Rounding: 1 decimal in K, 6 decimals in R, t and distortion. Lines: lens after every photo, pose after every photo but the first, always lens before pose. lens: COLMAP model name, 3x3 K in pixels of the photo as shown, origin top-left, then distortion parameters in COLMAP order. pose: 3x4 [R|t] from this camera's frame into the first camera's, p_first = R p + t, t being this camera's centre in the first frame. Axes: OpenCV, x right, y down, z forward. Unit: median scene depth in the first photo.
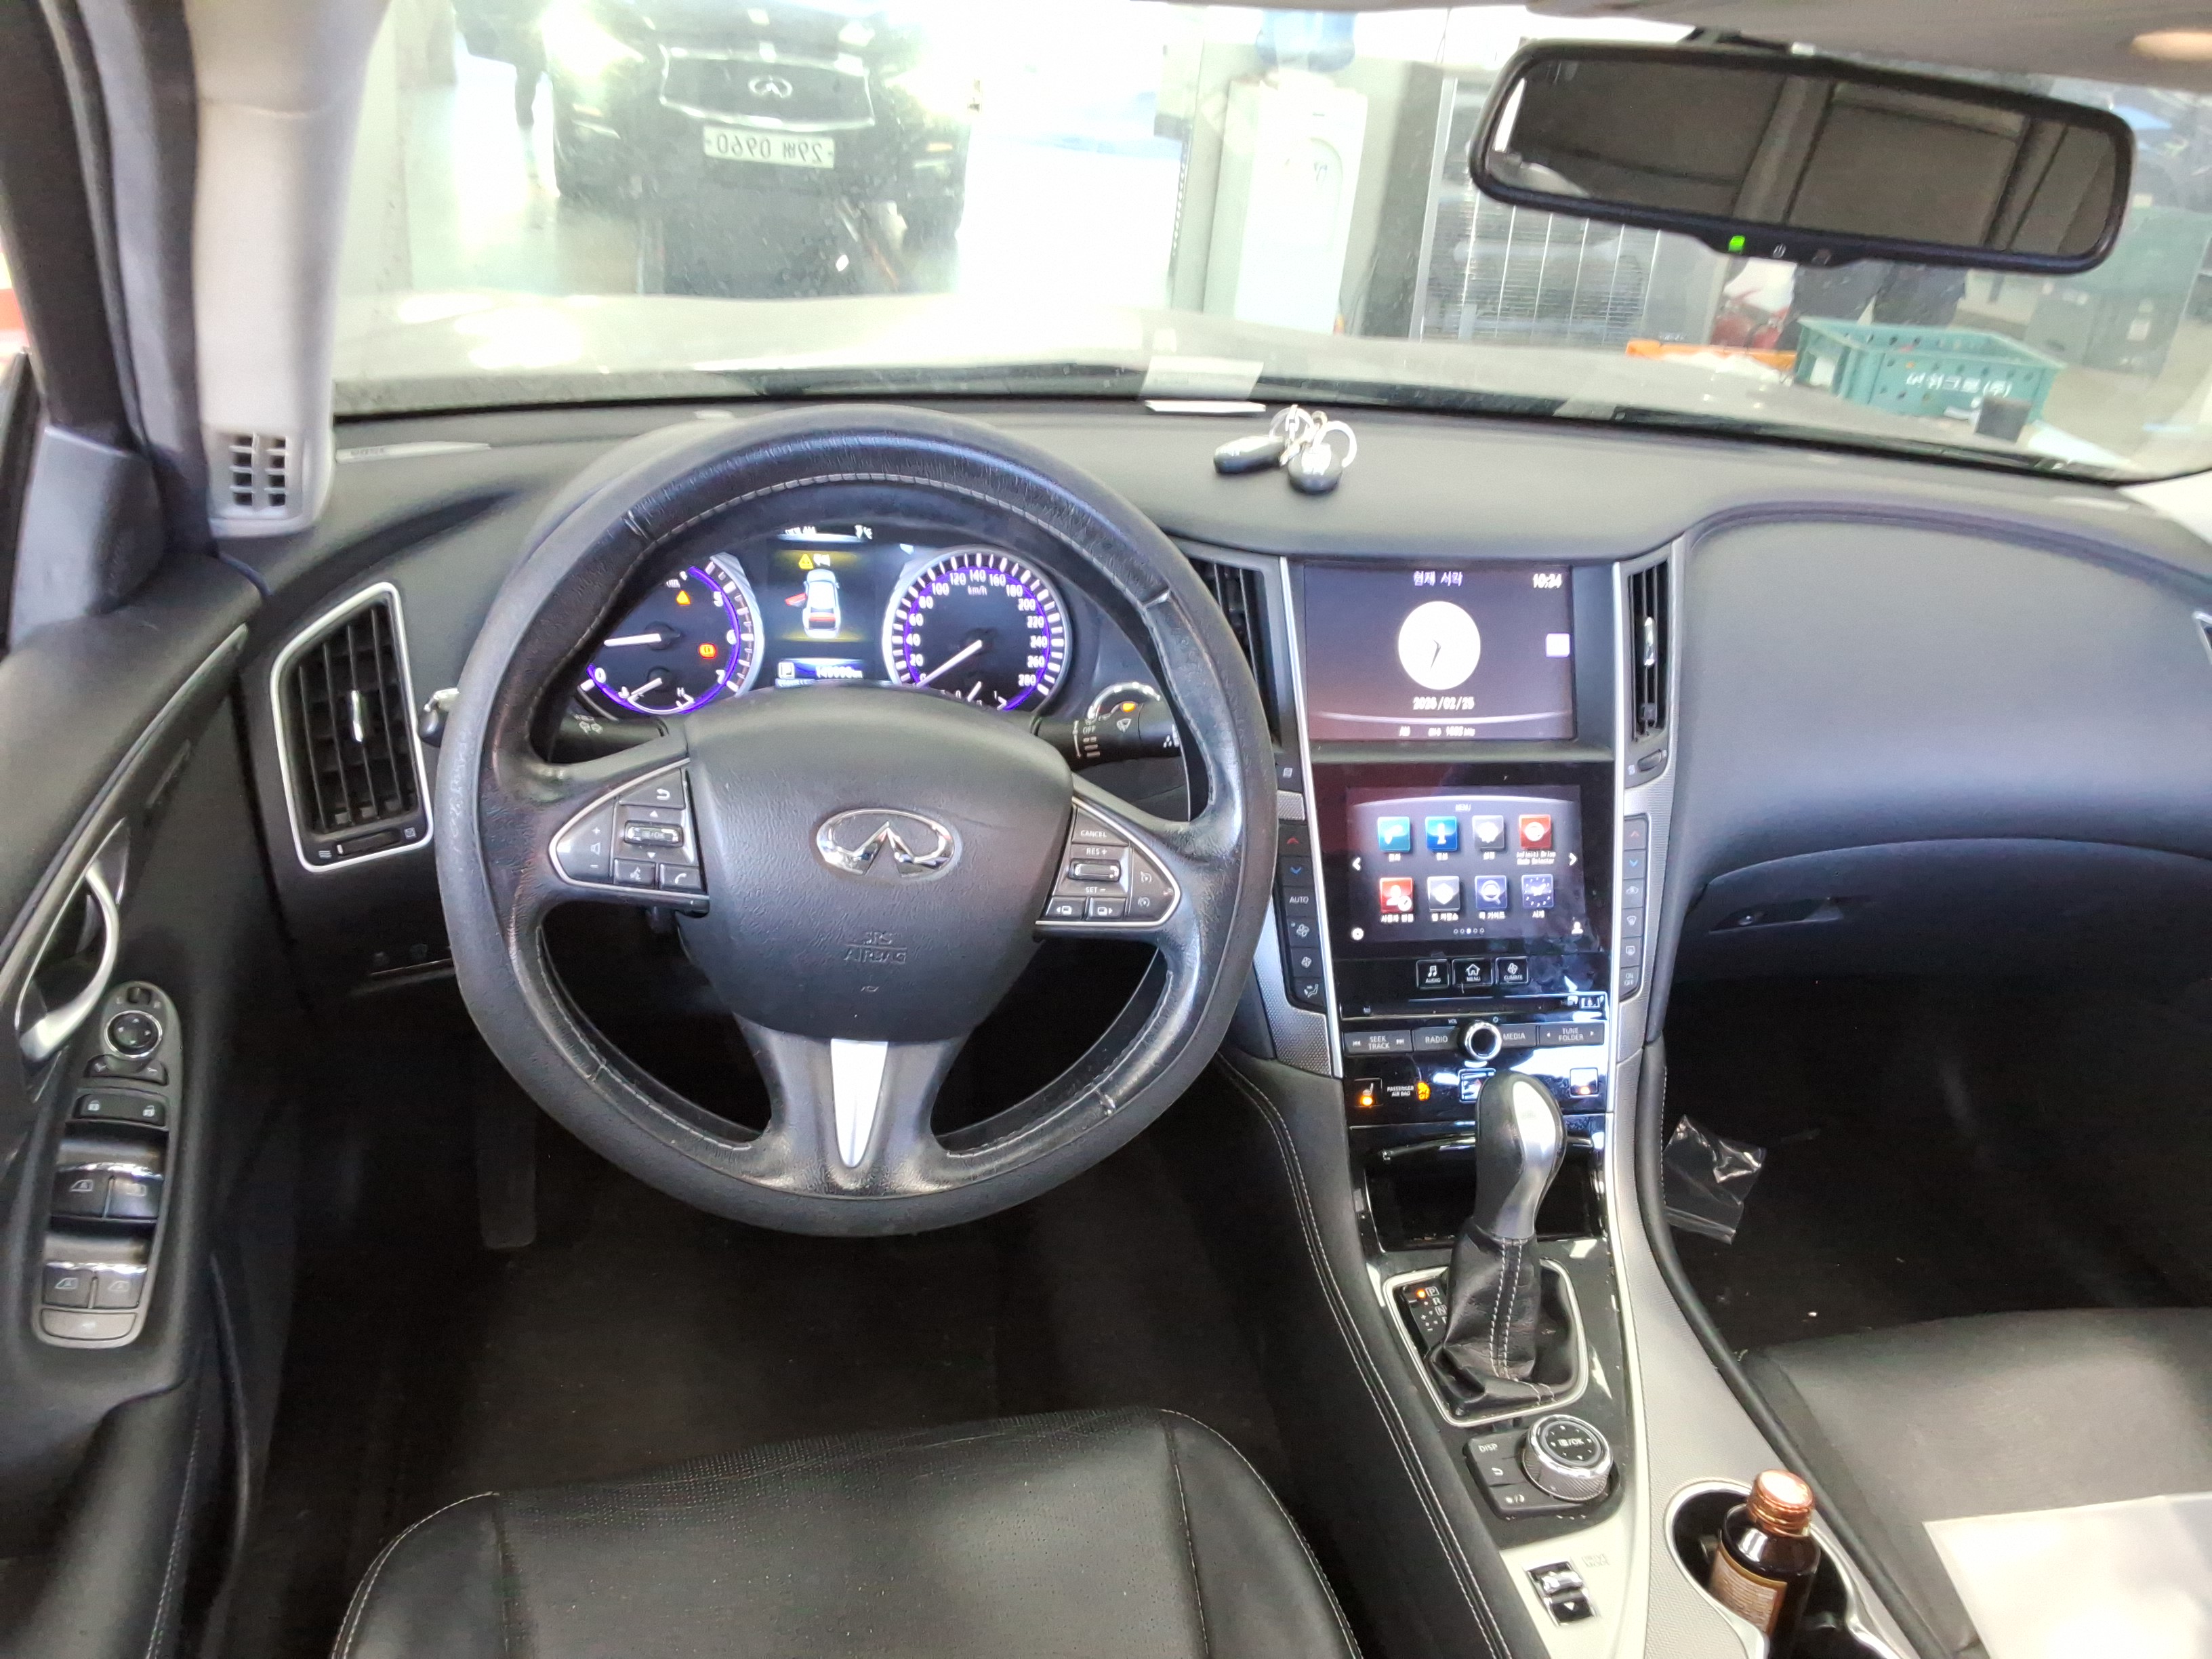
lens RADIAL K [[1750.9, 0, 1125.9], [0, 1750.9, 842.3], [0, 0, 1]] dist [0.062176, -0.006512]
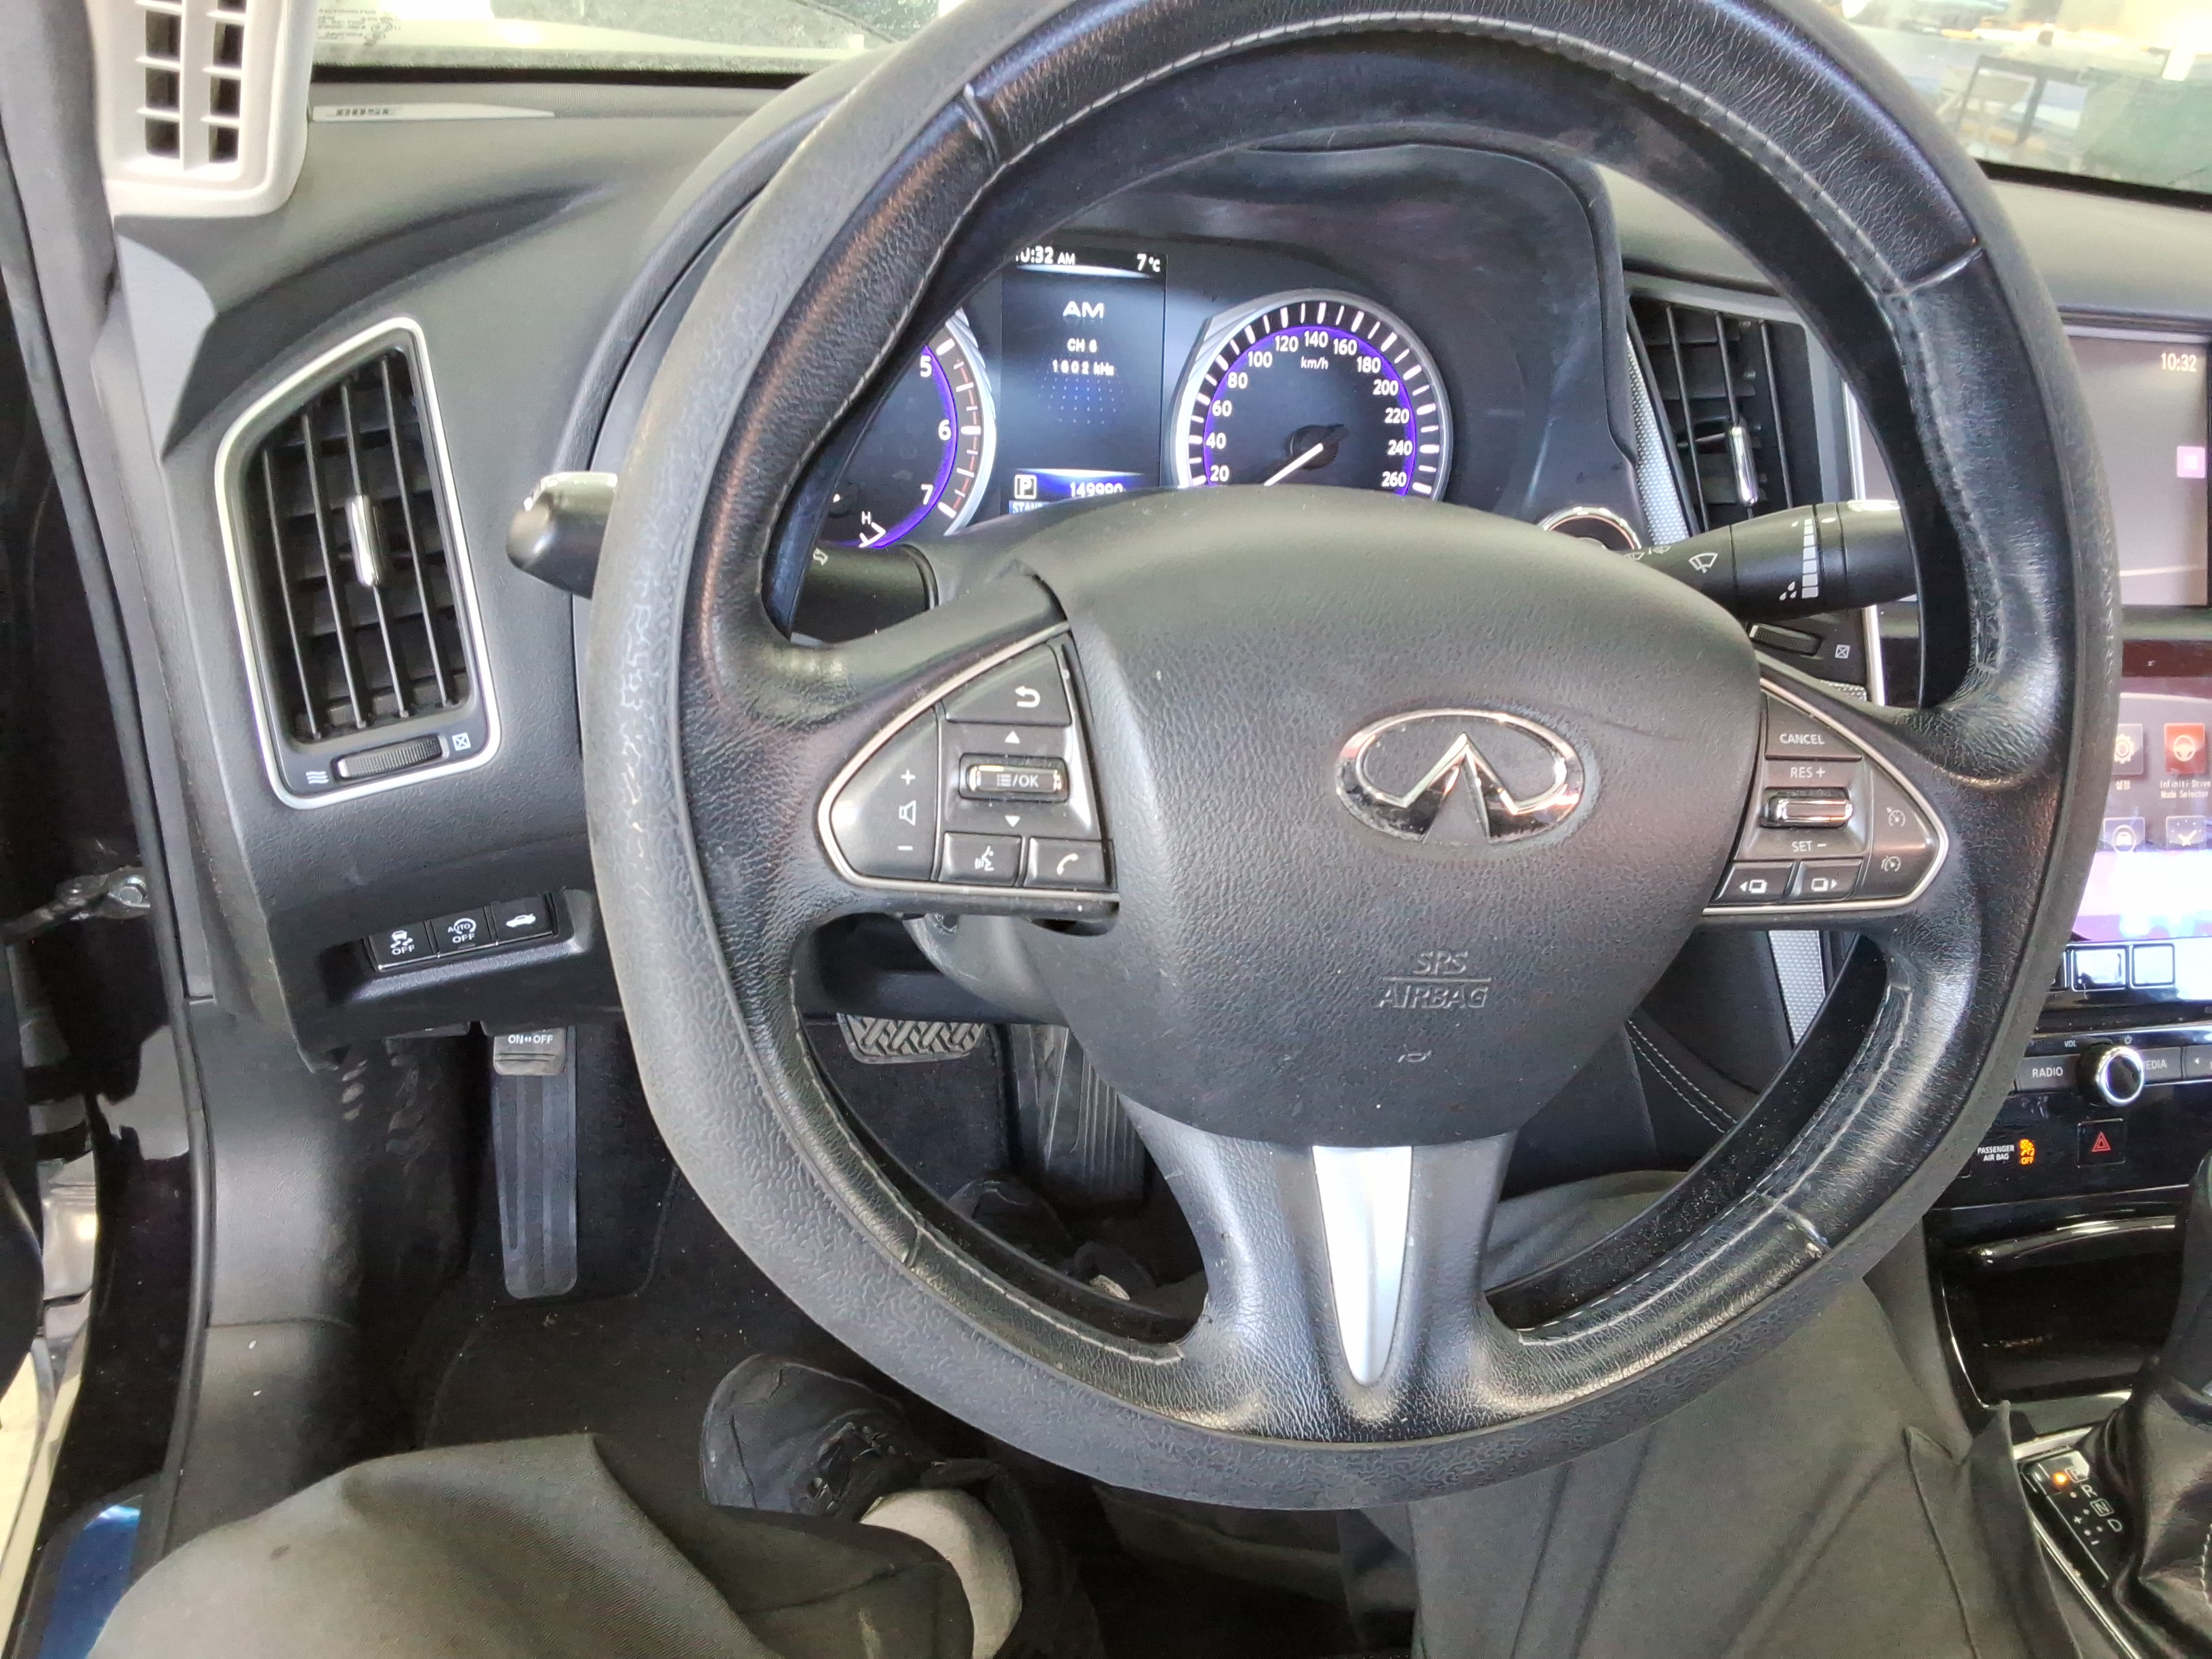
lens RADIAL K [[1748.3, 0, 1100.6], [0, 1748.3, 870.2], [0, 0, 1]] dist [0.131740, -0.234453]
pose [[0.999790, 0.006183, 0.019558, -0.178376], [-0.007637, 0.997139, 0.075209, -0.007395], [-0.019037, -0.075343, 0.996976, 0.354522]]
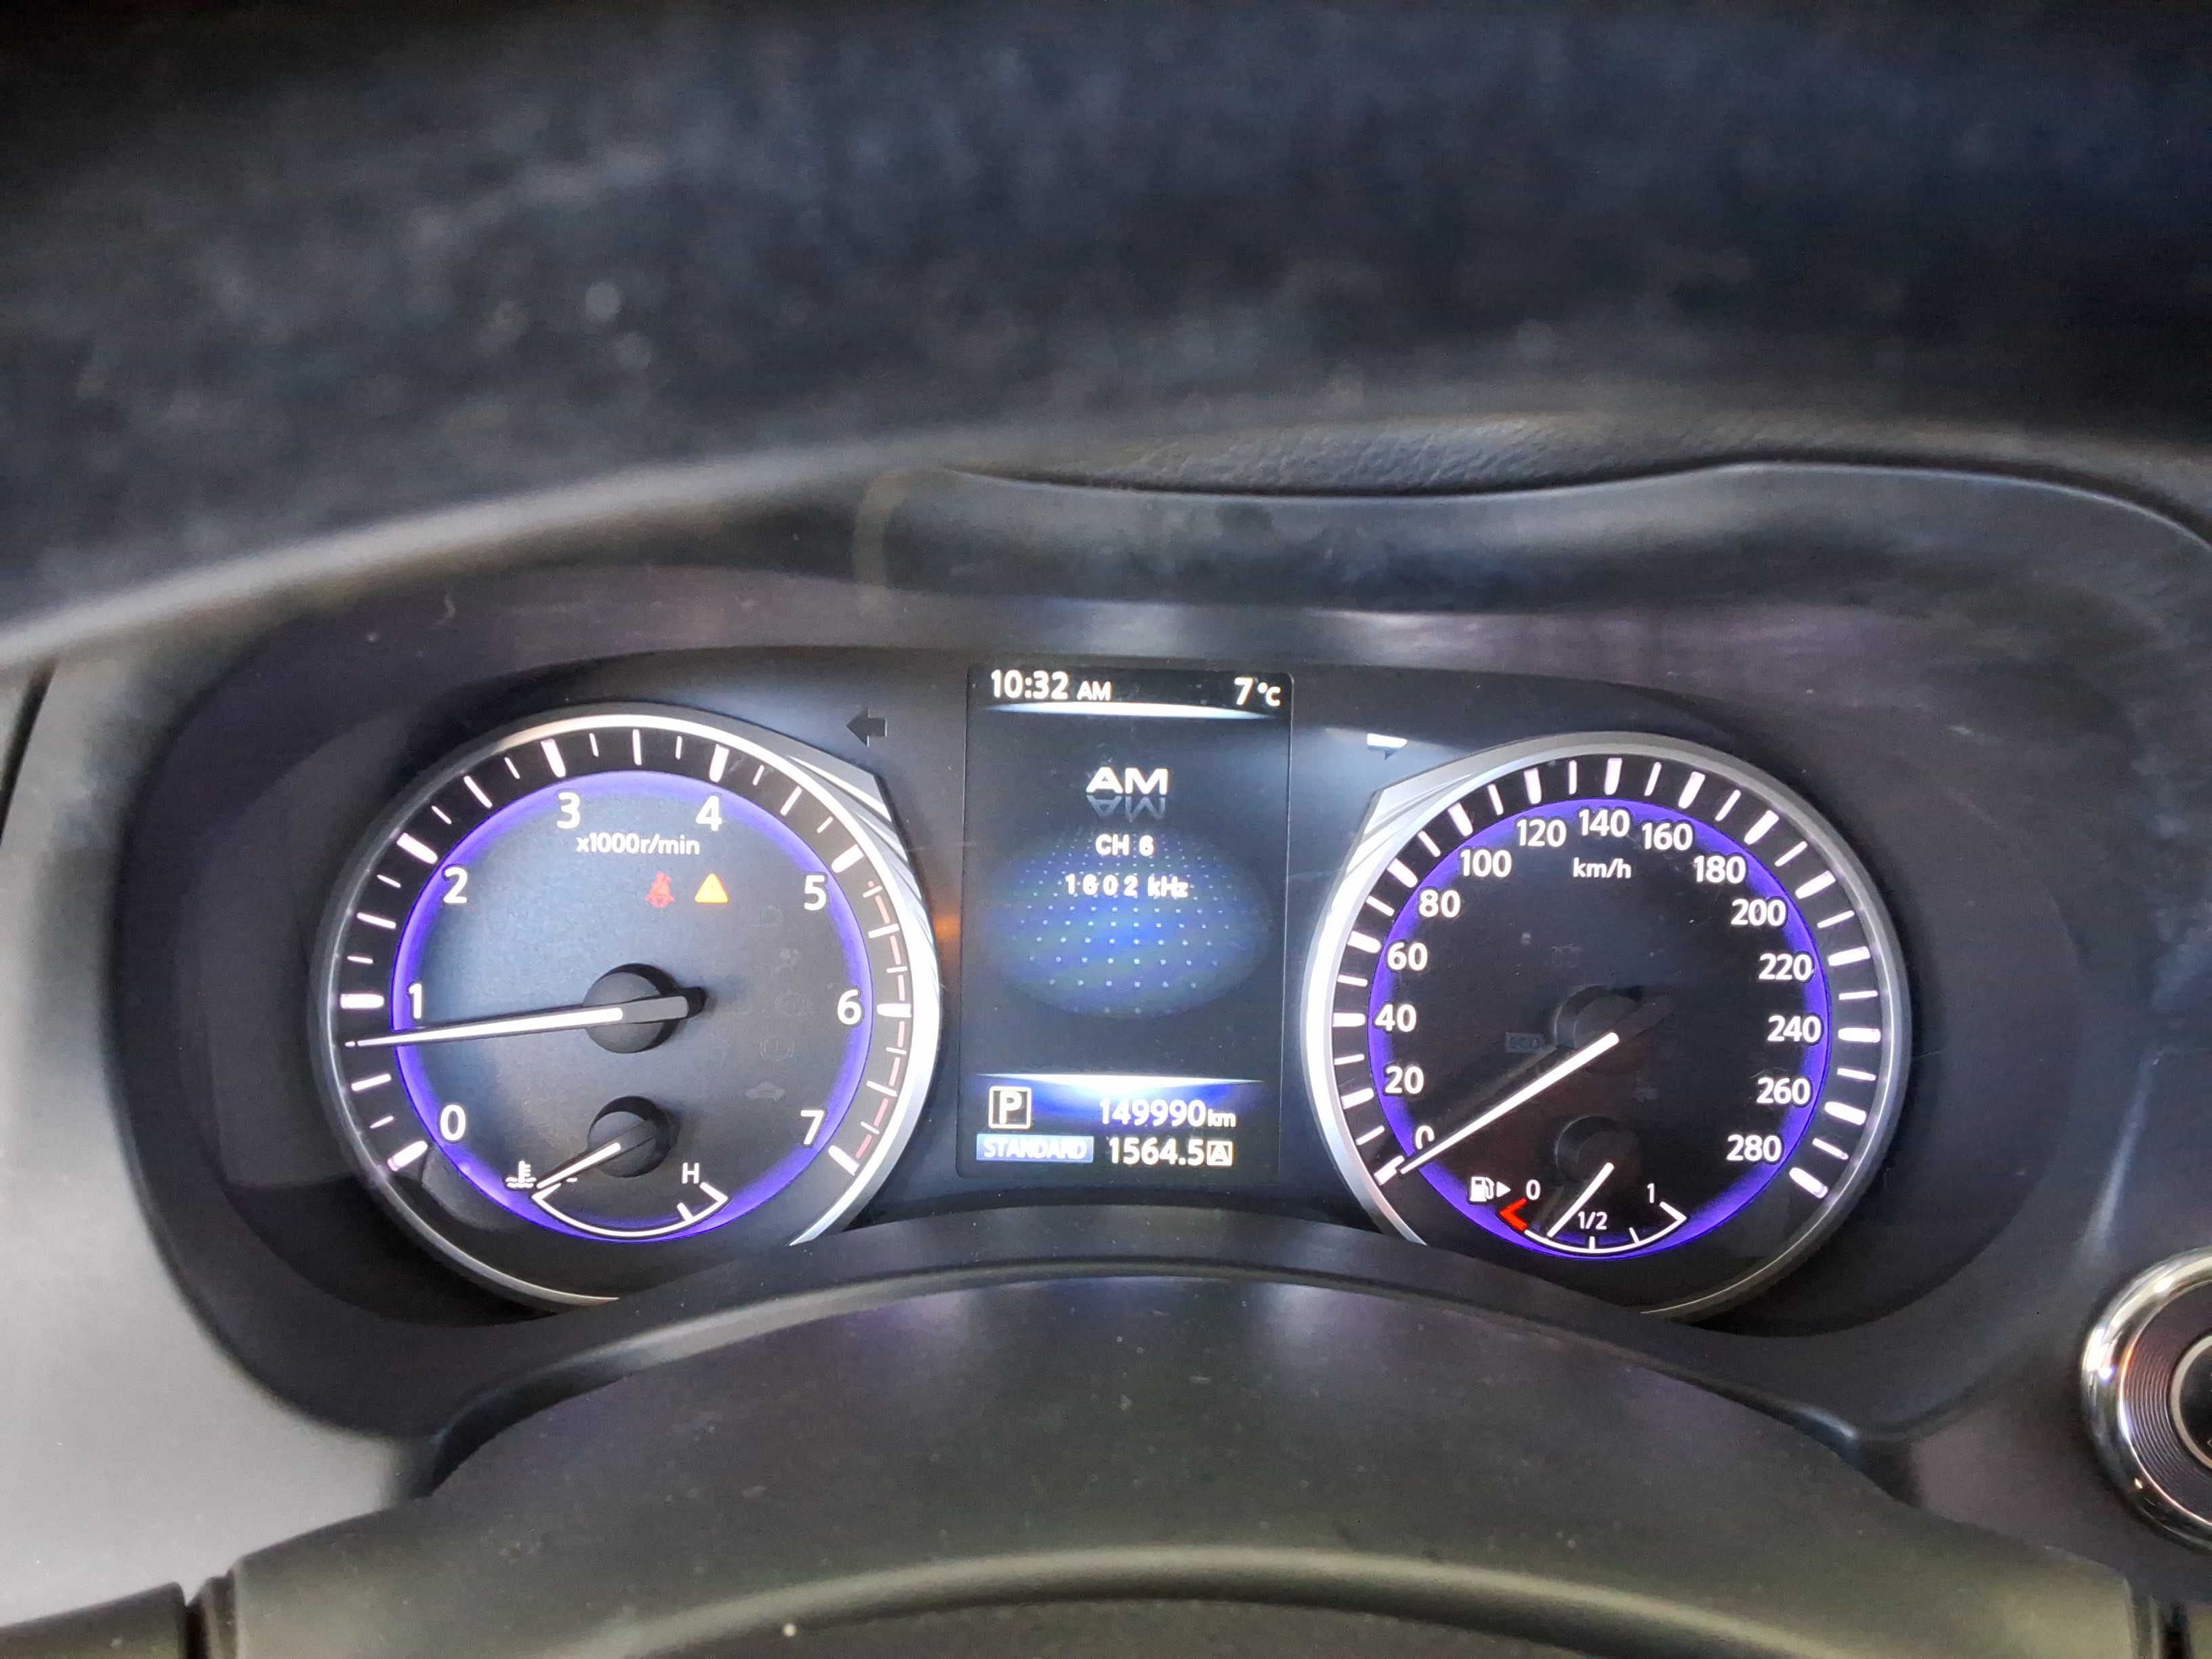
lens RADIAL K [[1761.9, 0, 1100.0], [0, 1761.9, 874.6], [0, 0, 1]] dist [0.224044, -0.504608]
pose [[0.975766, 0.018008, -0.218072, -0.105472], [-0.036687, 0.995964, -0.081914, -0.115047], [0.215717, 0.087929, 0.972489, 0.678409]]
